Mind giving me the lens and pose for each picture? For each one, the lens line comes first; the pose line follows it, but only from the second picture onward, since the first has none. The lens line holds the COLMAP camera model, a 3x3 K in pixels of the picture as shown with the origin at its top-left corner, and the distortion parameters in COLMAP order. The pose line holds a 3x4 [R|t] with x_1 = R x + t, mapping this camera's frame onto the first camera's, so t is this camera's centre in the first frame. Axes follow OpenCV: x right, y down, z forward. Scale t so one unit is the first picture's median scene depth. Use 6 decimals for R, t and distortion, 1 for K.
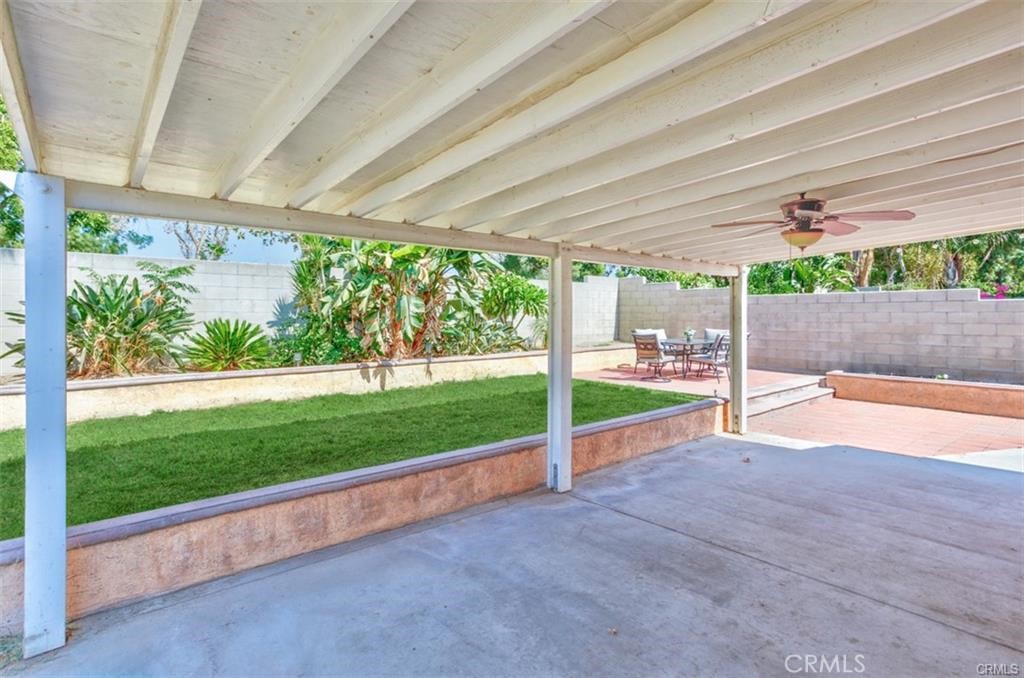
lens RADIAL K [[500.2, 0, 512.3], [0, 500.2, 323.6], [0, 0, 1]] dist [-0.058148, 0.043058]
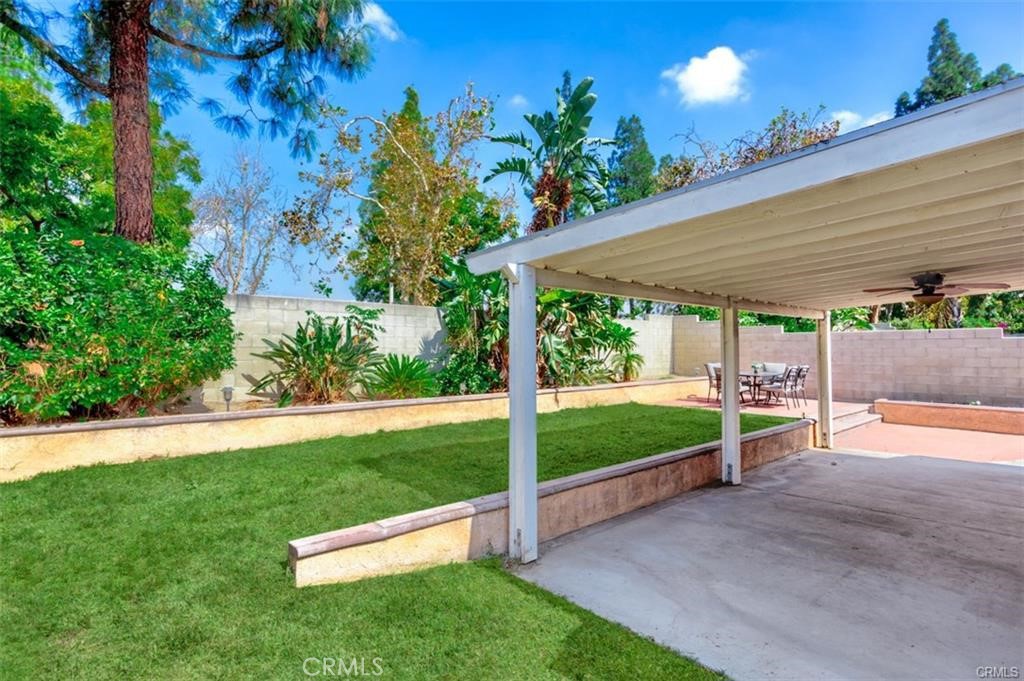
lens RADIAL K [[530.9, 0, 511.7], [0, 530.9, 335.4], [0, 0, 1]] dist [-0.050086, 0.037947]
pose [[0.998881, 0.001253, 0.047279, -0.446952], [0.000835, 0.999026, -0.044124, 0.001767], [-0.047288, 0.044114, 0.997907, -0.307587]]
